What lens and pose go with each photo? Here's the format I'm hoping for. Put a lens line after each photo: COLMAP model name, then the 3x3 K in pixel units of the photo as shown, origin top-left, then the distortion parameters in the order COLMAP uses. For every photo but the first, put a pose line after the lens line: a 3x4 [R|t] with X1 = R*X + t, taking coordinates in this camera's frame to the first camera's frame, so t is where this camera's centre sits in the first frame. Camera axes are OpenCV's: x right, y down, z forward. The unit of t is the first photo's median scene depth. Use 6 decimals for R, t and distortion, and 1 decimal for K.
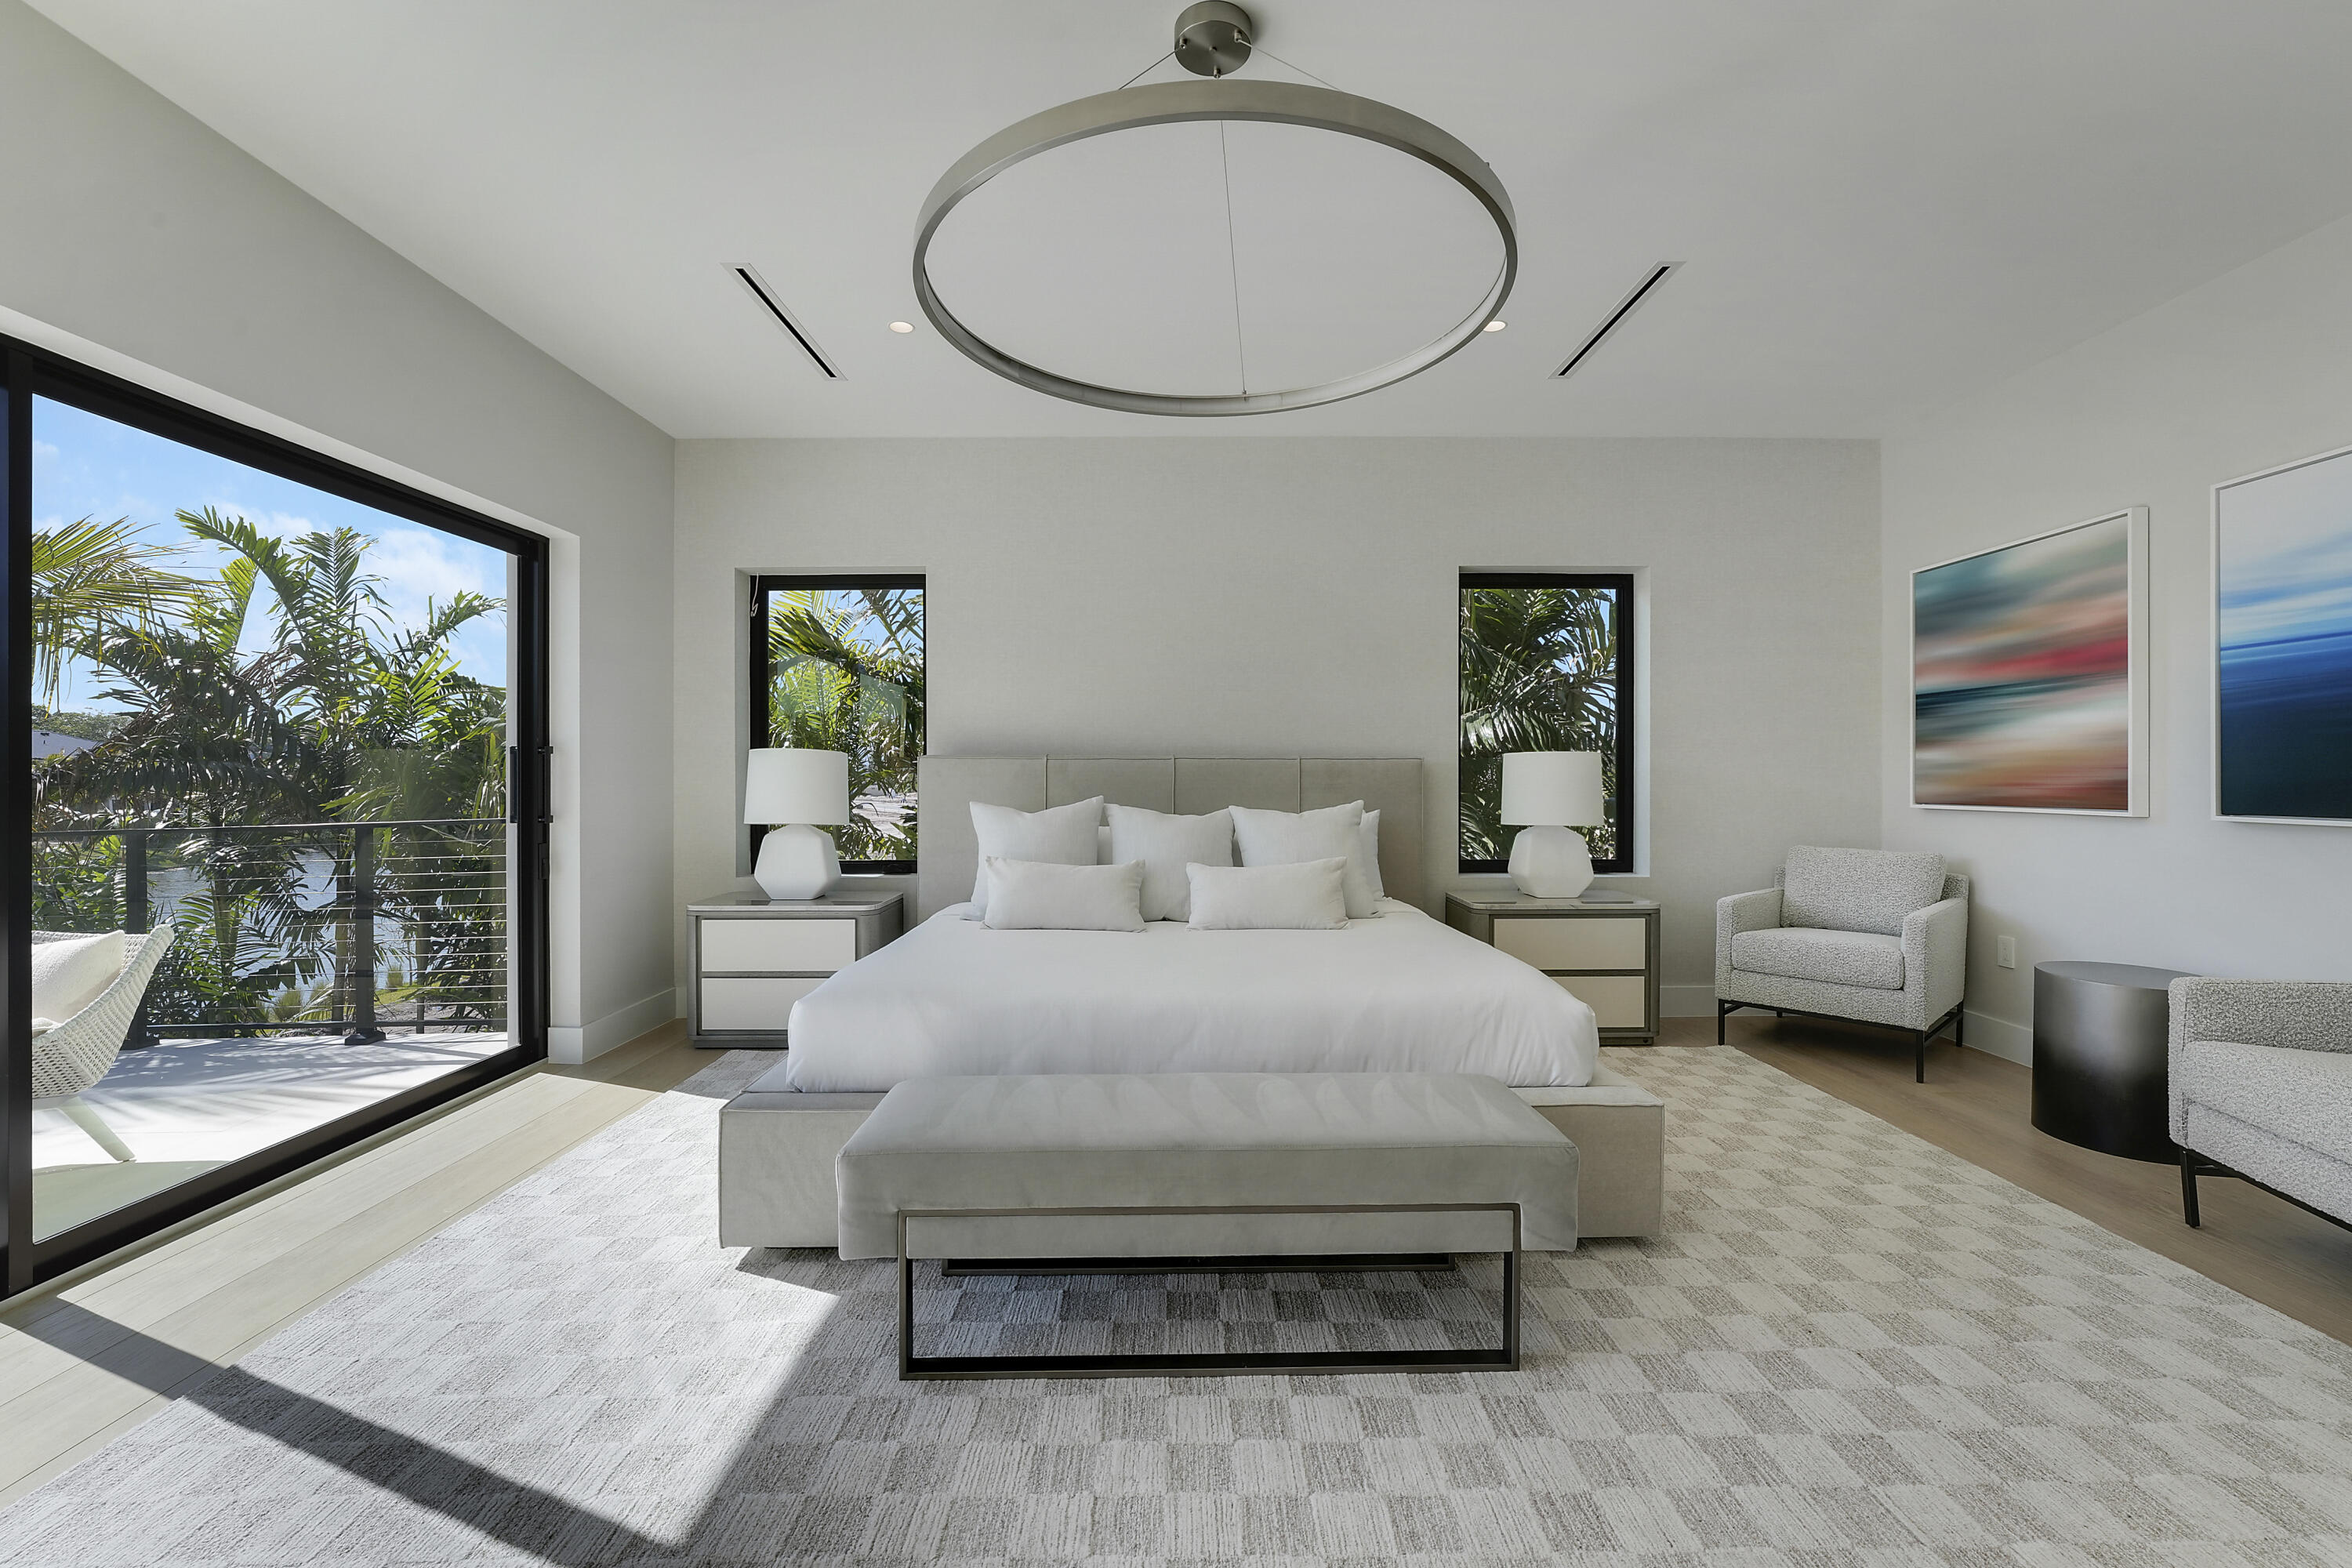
lens RADIAL K [[993.5, 0, 1224.1], [0, 993.5, 787.2], [0, 0, 1]] dist [-0.015622, 0.000461]
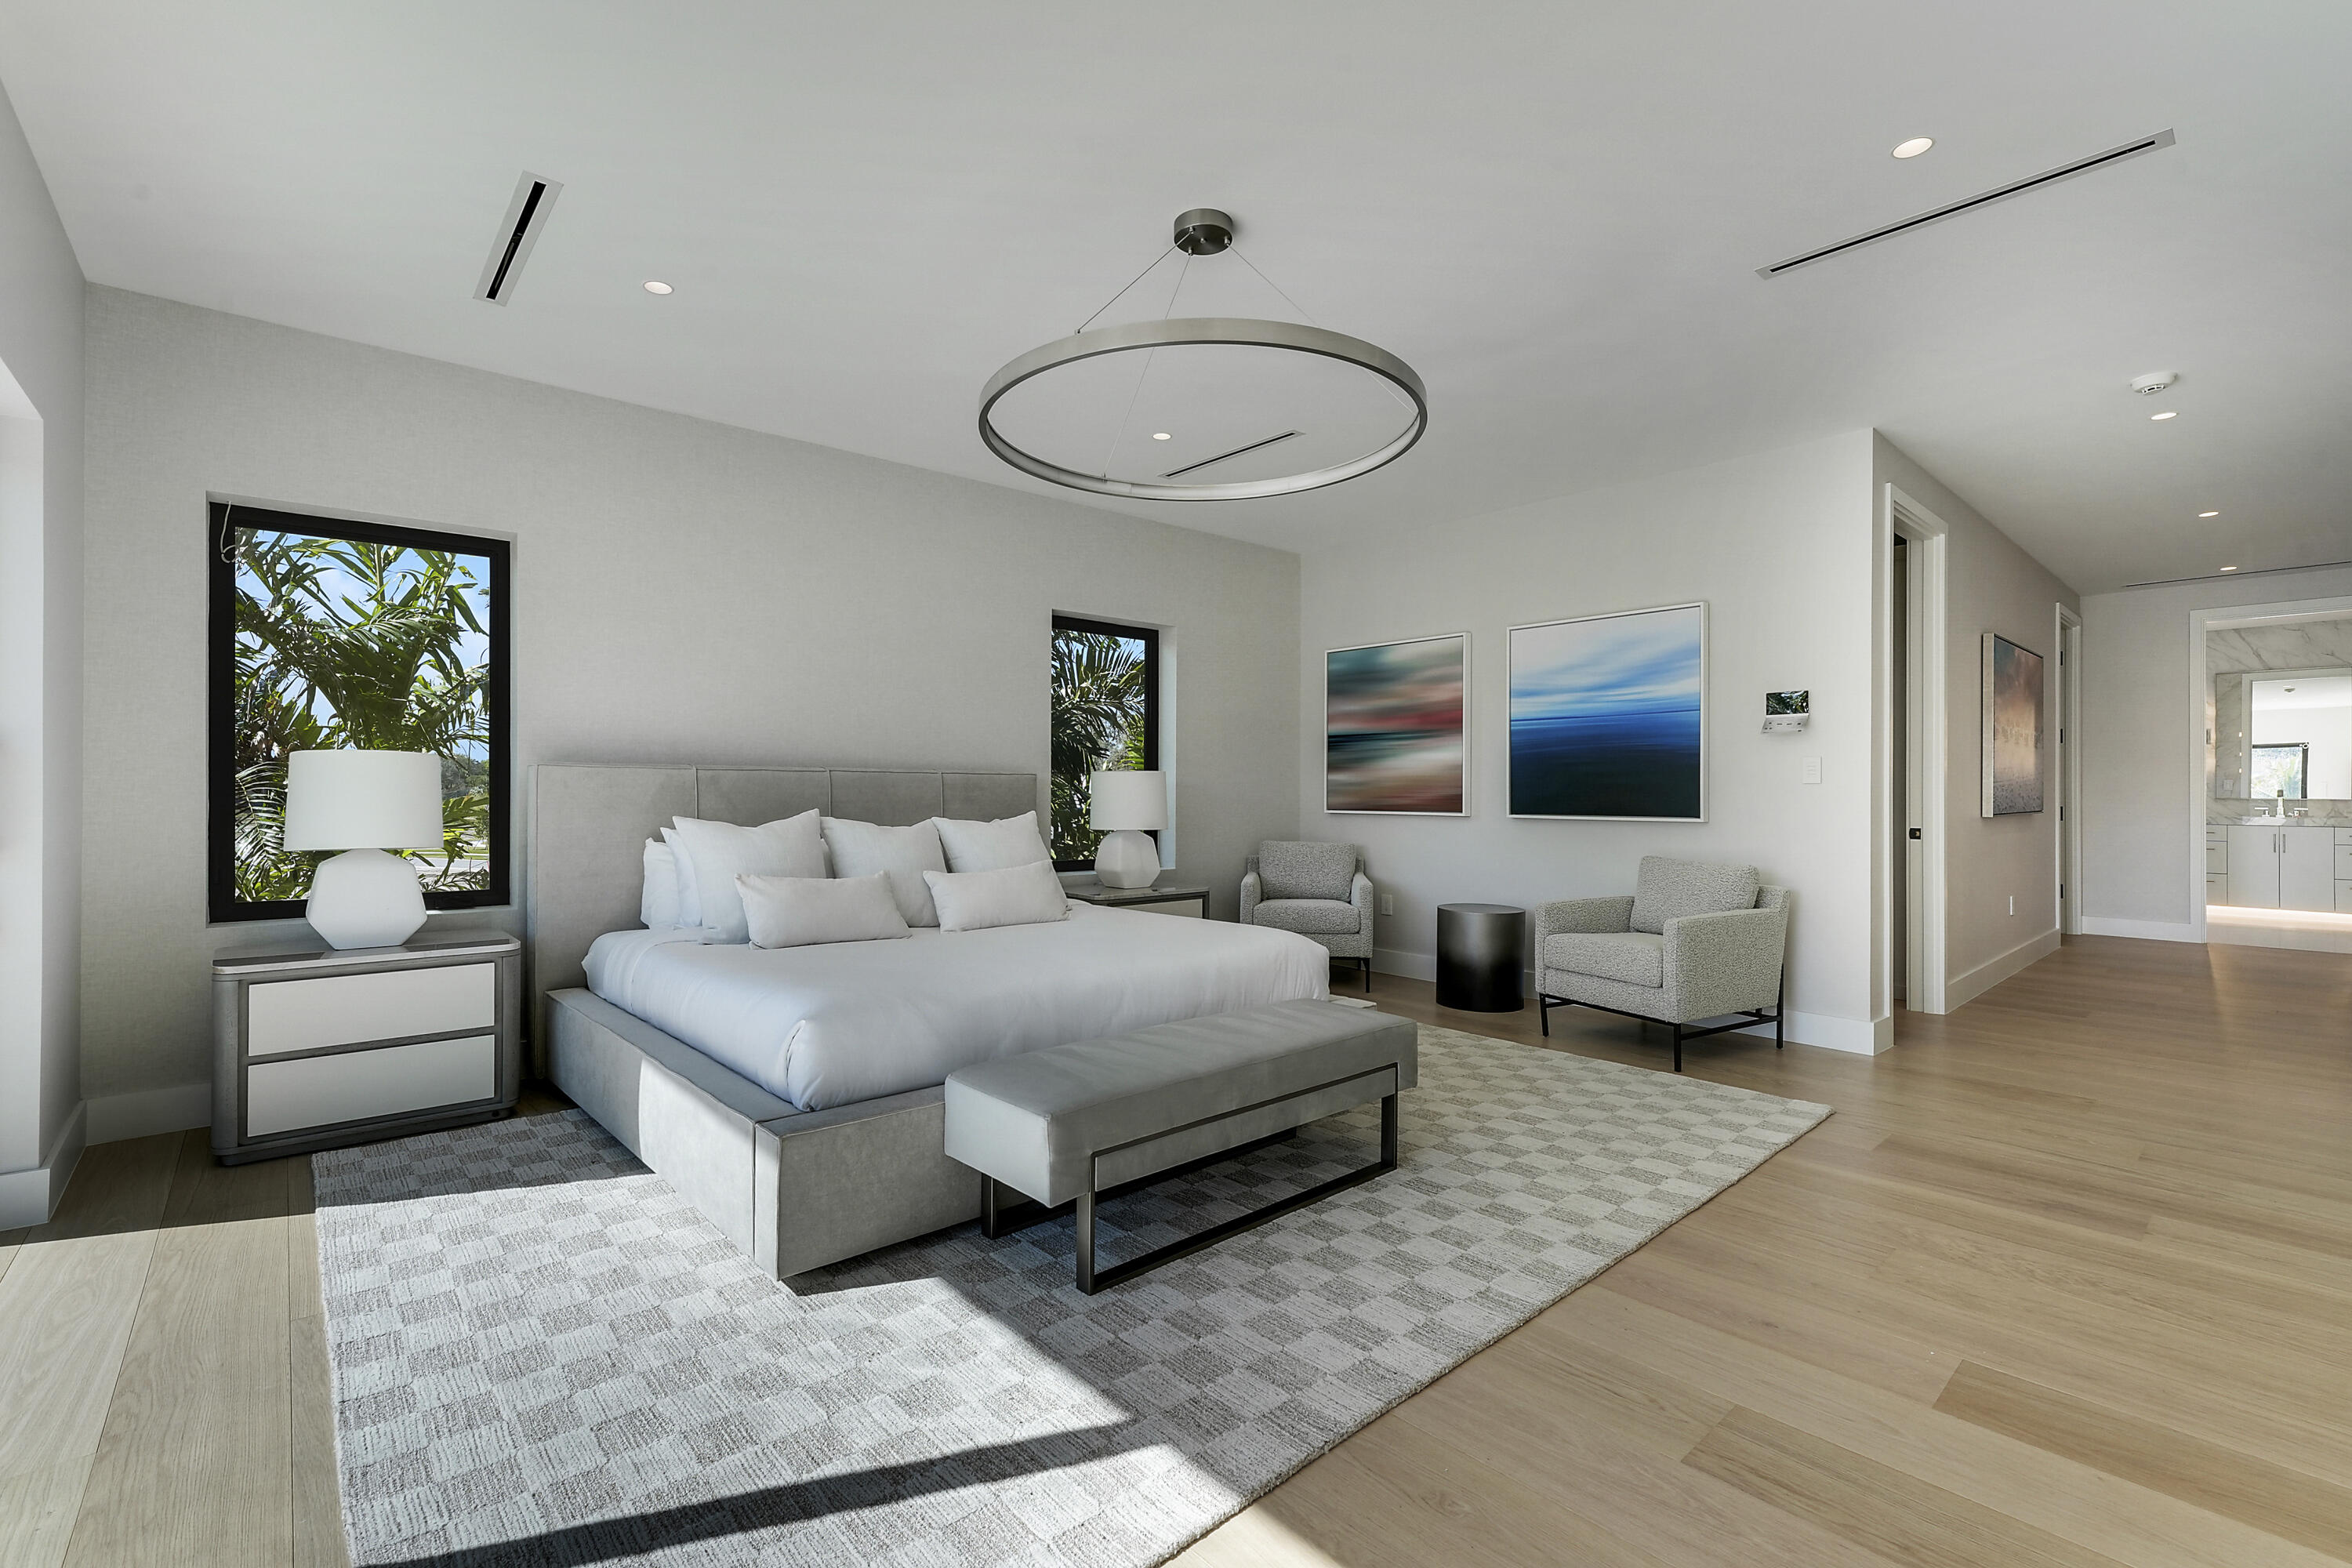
lens RADIAL K [[993.5, 0, 1224.1], [0, 993.5, 787.2], [0, 0, 1]] dist [-0.015622, 0.000461]
pose [[0.750716, 0.006362, 0.660594, -0.584563], [0.001096, 0.999940, -0.010875, -0.001478], [-0.660624, 0.008888, 0.750665, -0.007843]]
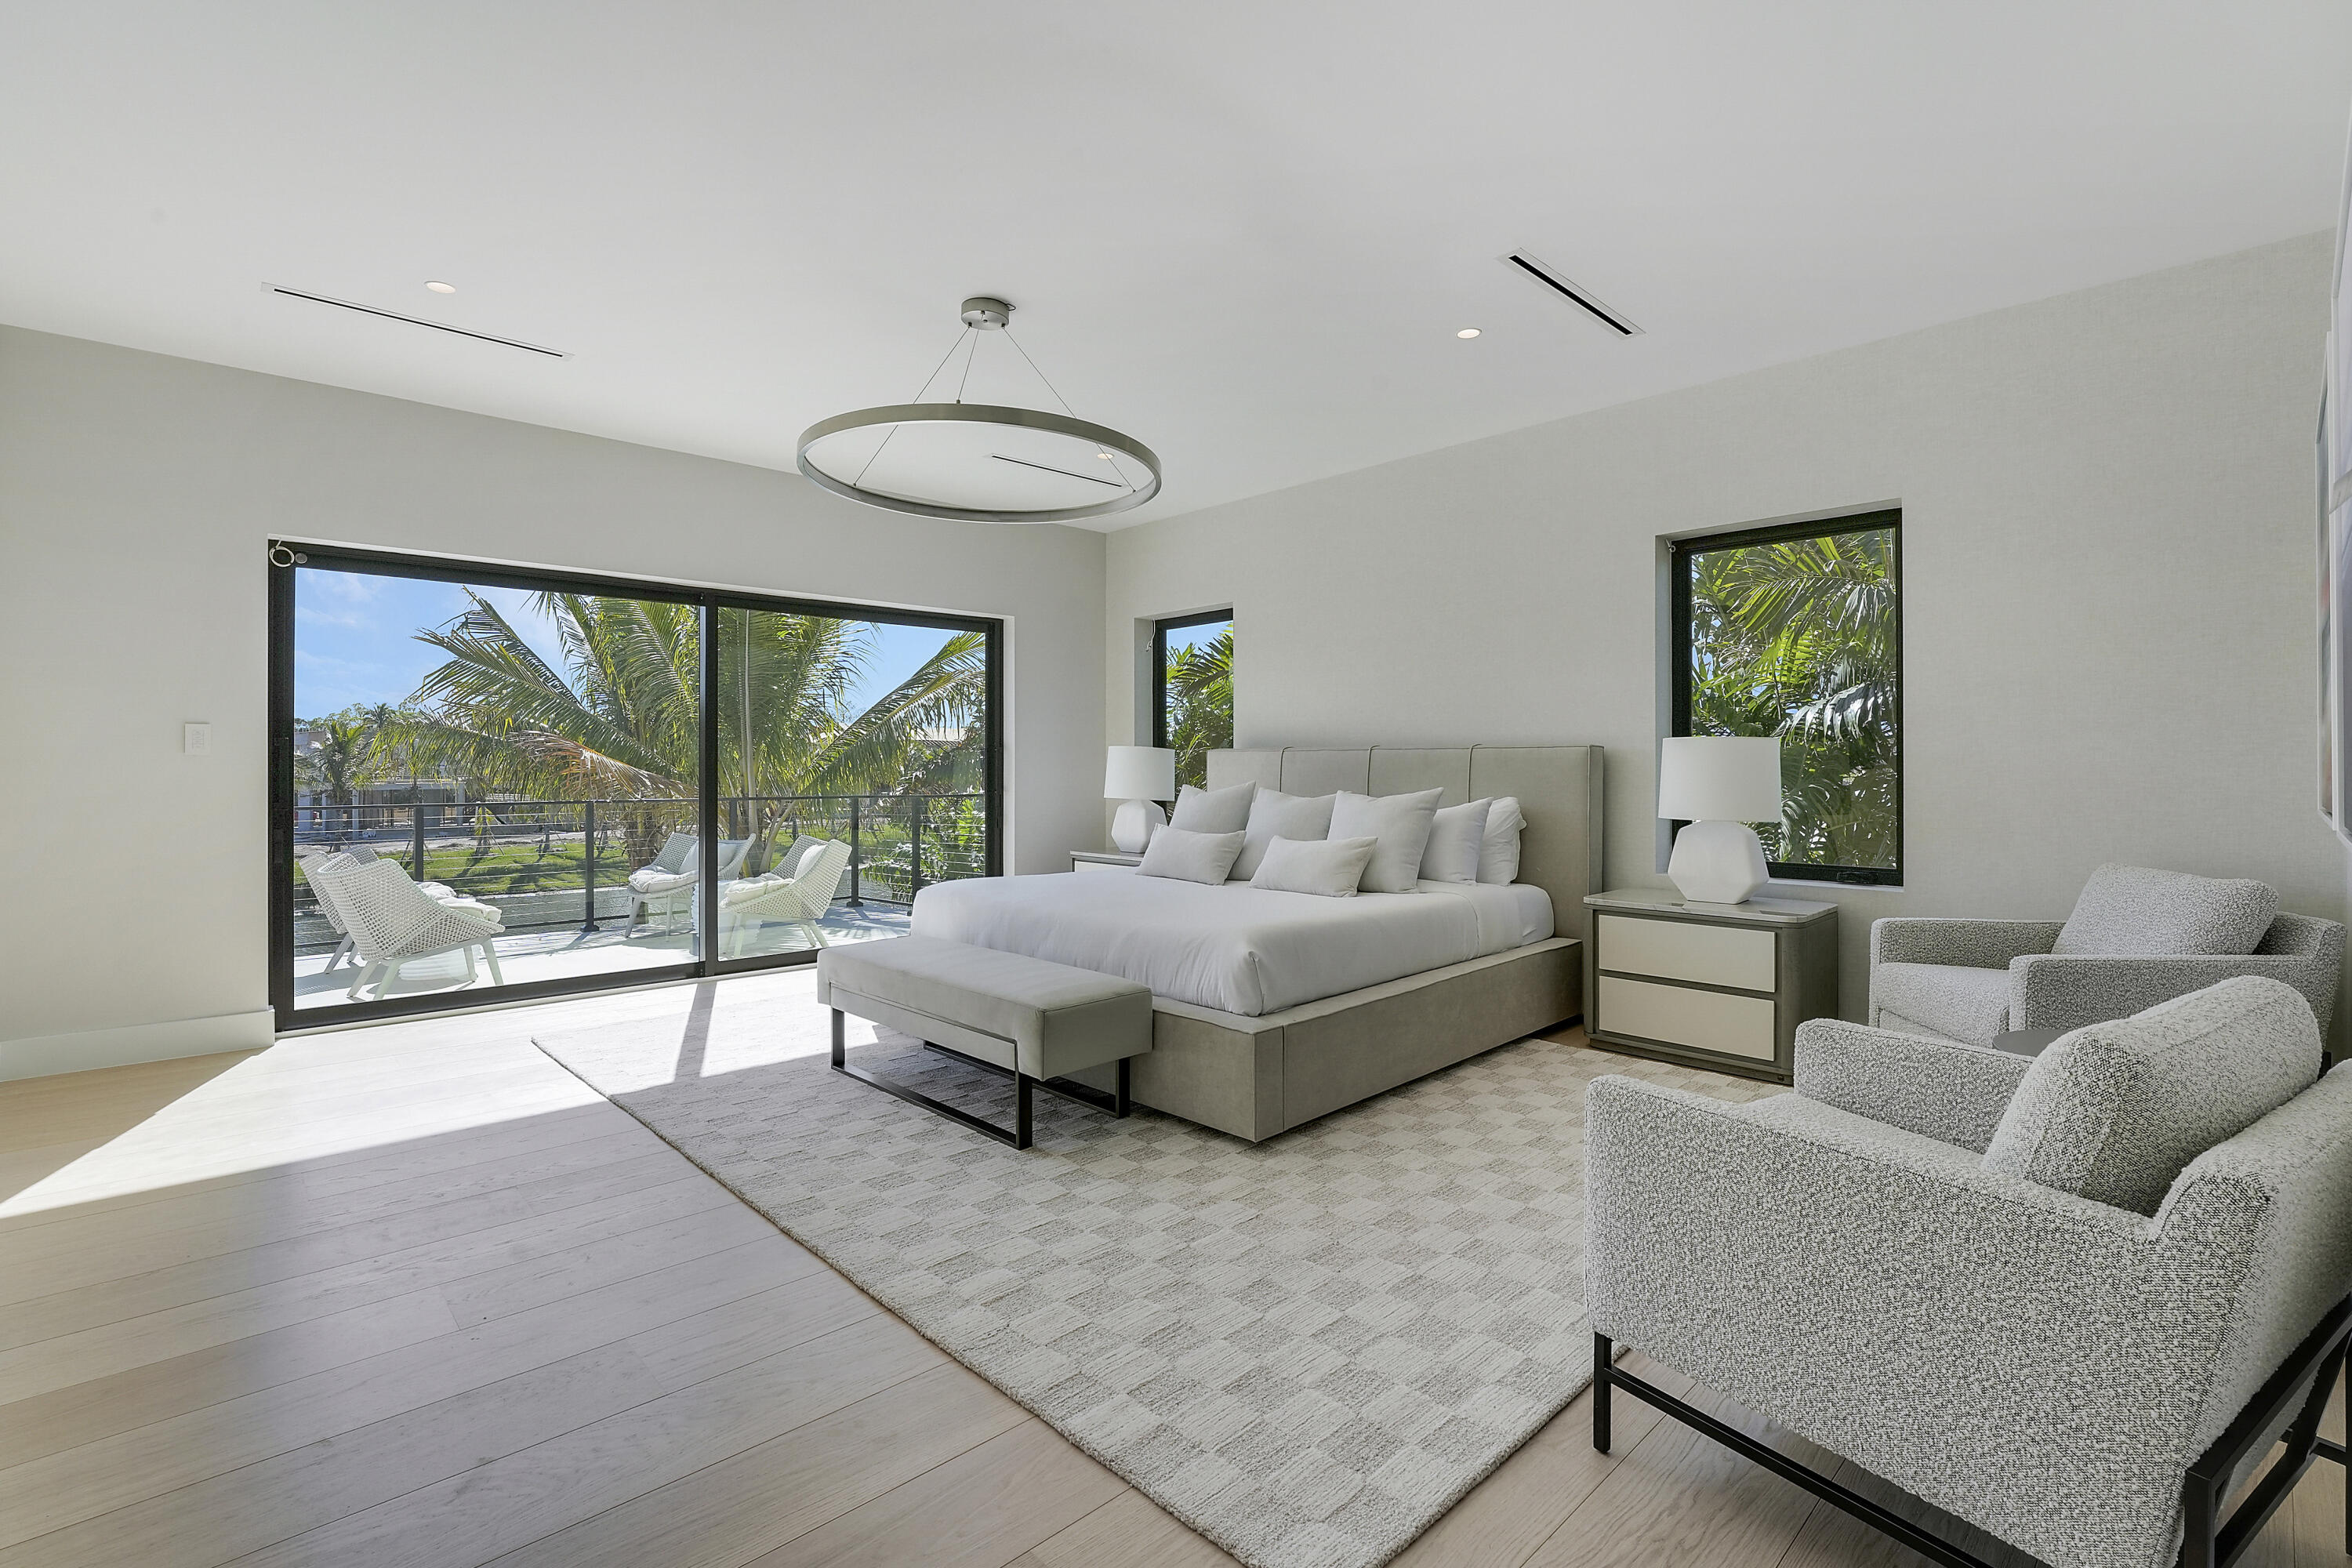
lens RADIAL K [[1112.5, 0, 1245.8], [0, 1112.5, 747.2], [0, 0, 1]] dist [-0.029508, -0.000044]
pose [[0.688807, -0.014642, -0.724797, 1.098364], [-0.005557, 0.999660, -0.025476, 0.003272], [0.724923, 0.021576, 0.688492, 0.034015]]
